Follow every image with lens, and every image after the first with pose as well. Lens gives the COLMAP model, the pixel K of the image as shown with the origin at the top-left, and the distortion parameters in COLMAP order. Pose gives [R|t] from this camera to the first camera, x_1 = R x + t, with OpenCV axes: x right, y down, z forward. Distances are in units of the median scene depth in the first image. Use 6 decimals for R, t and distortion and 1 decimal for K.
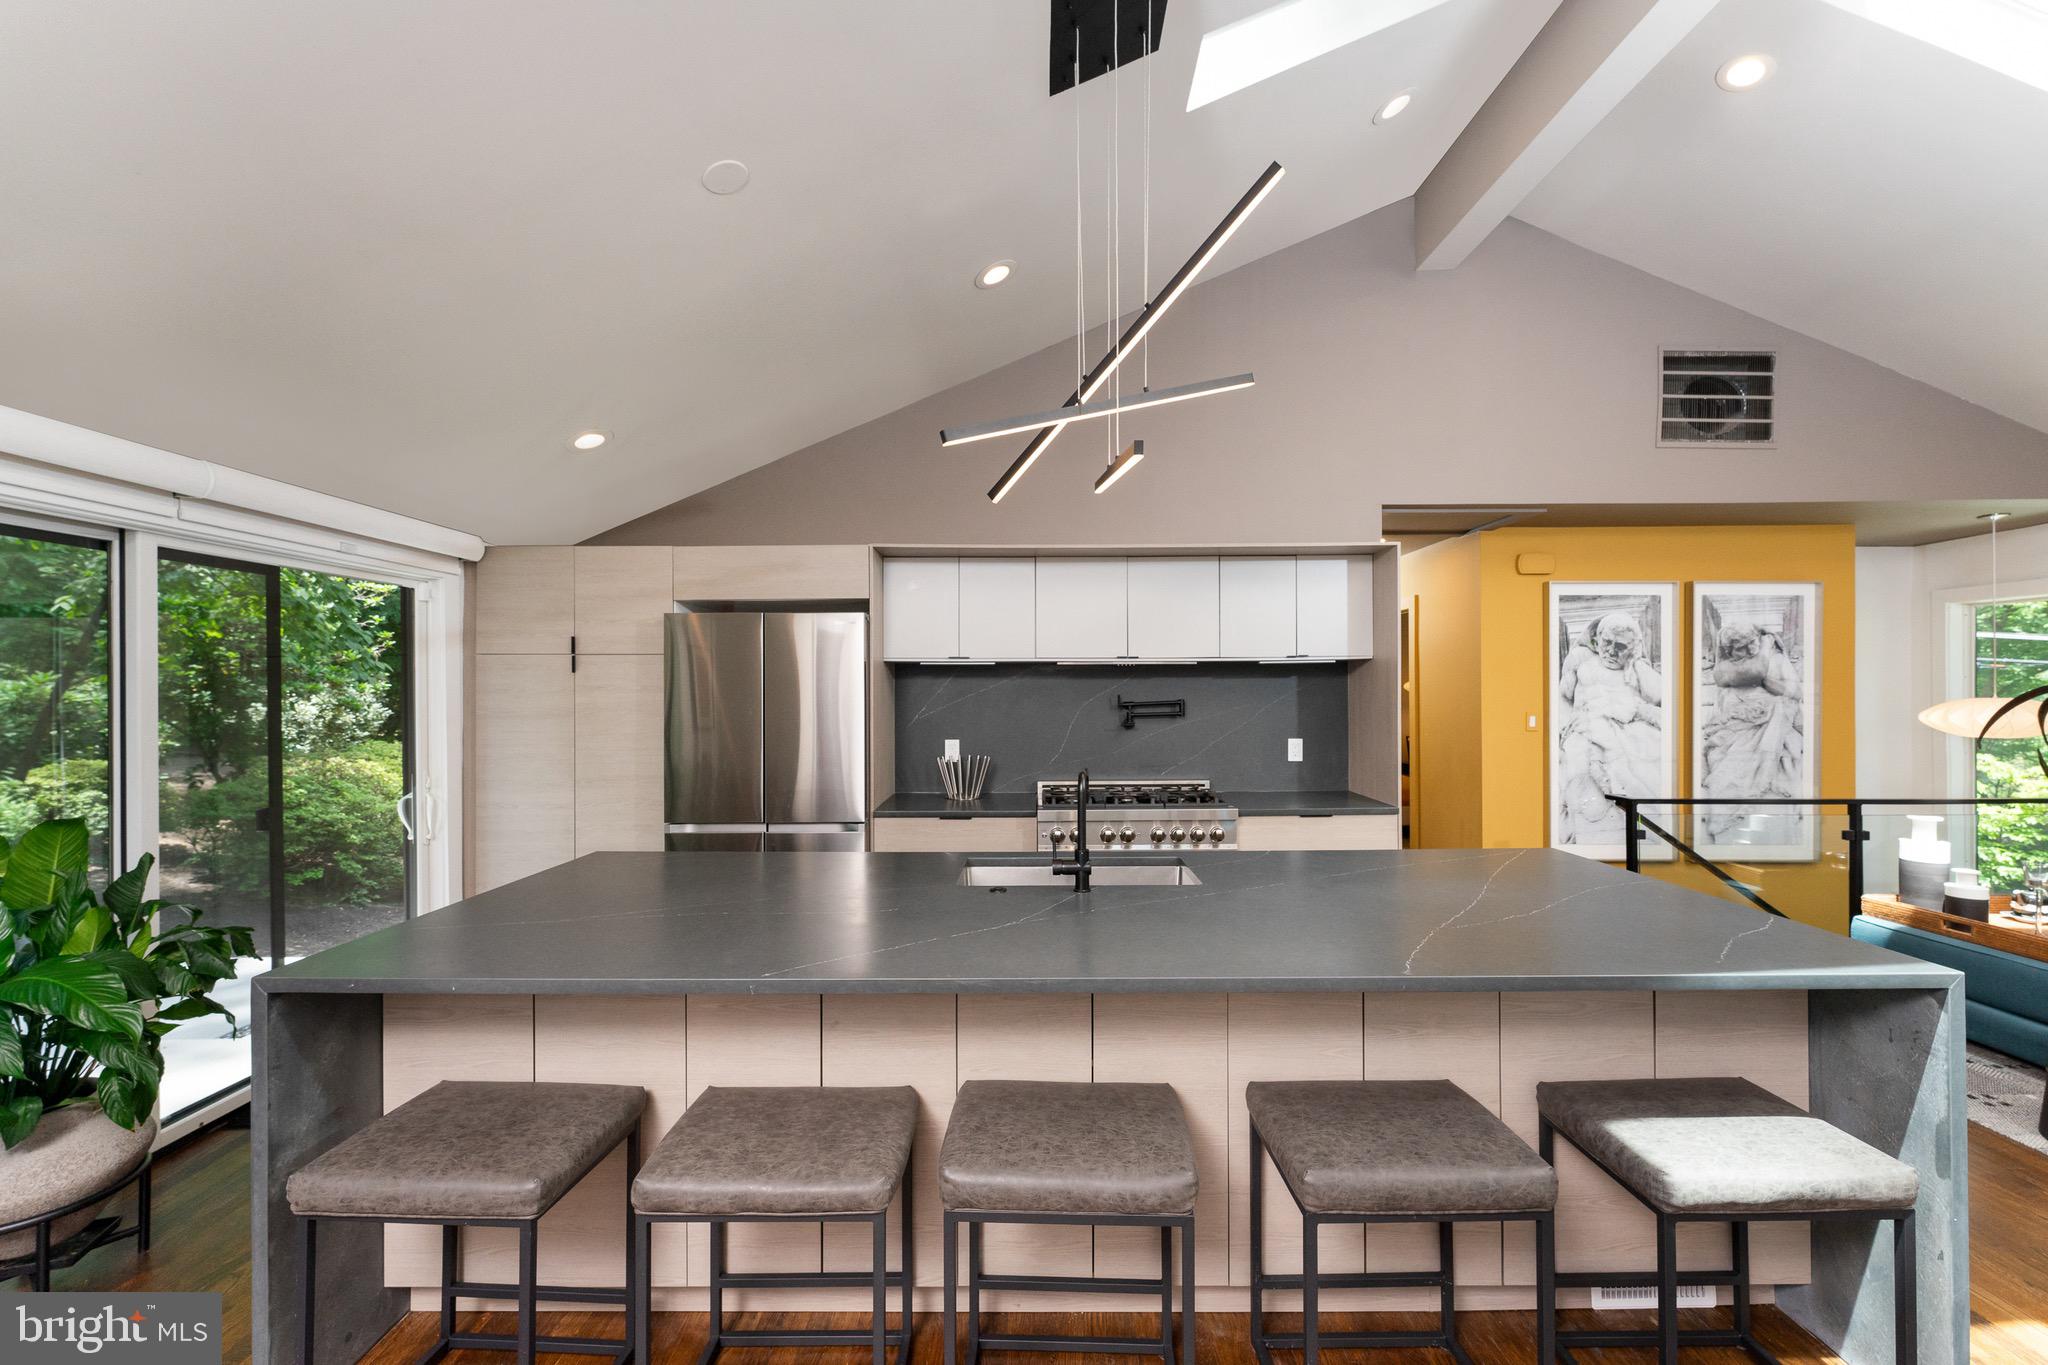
lens RADIAL K [[833.8, 0, 1040.2], [0, 833.8, 687.5], [0, 0, 1]] dist [0.004105, 0.000092]
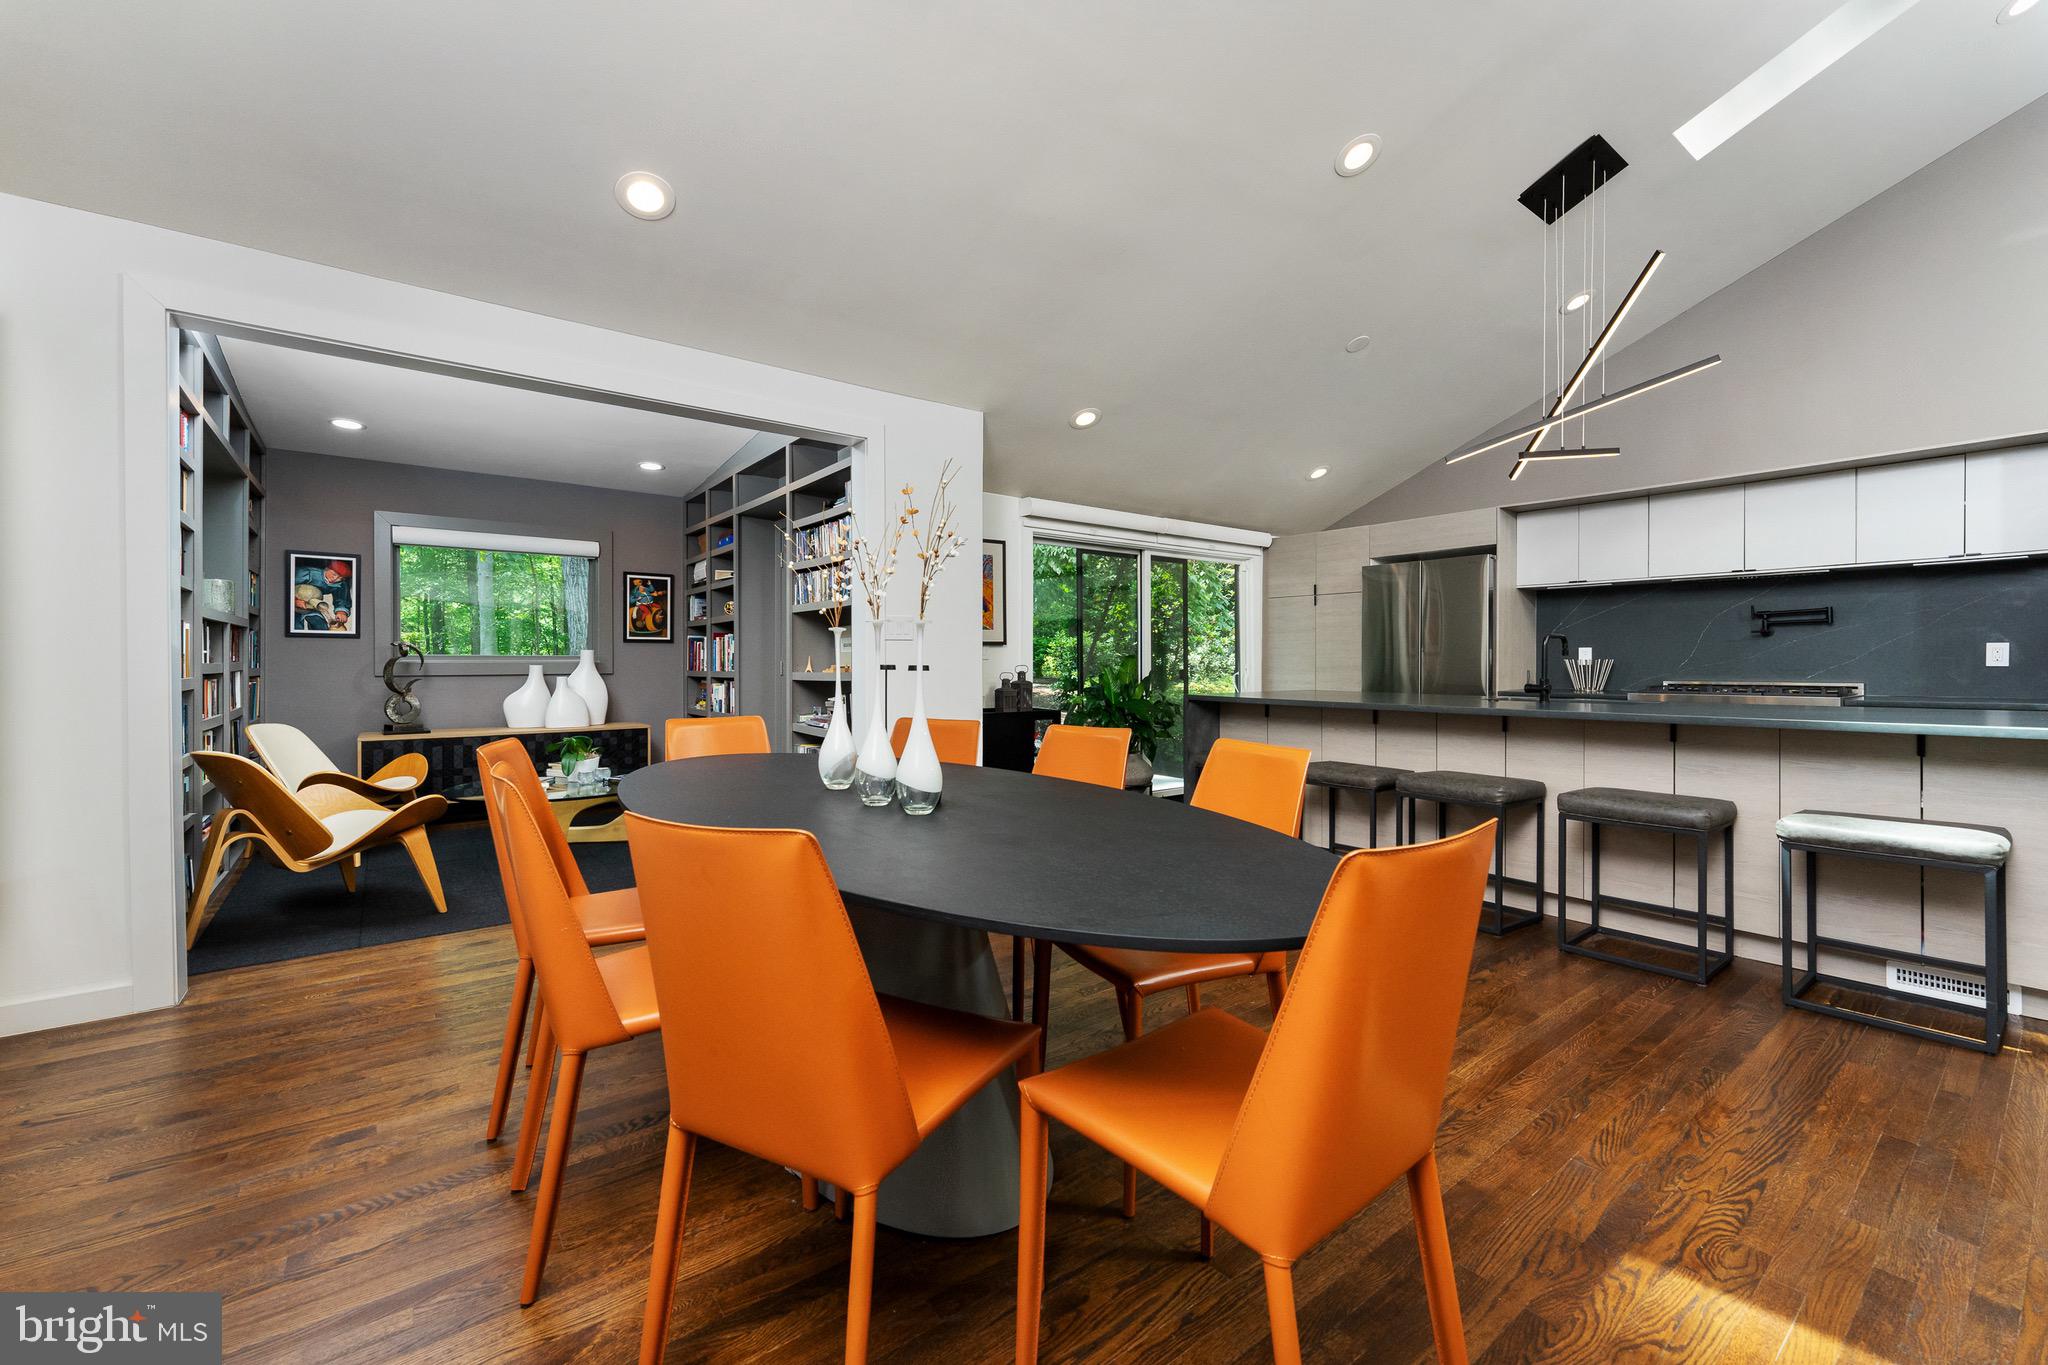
lens RADIAL K [[833.8, 0, 1034.4], [0, 833.8, 666.0], [0, 0, 1]] dist [0.004105, 0.000092]
pose [[0.614360, 0.008373, -0.788981, 0.428610], [0.003867, 0.999900, 0.013622, 0.078144], [0.789016, -0.011420, 0.614266, -0.498299]]
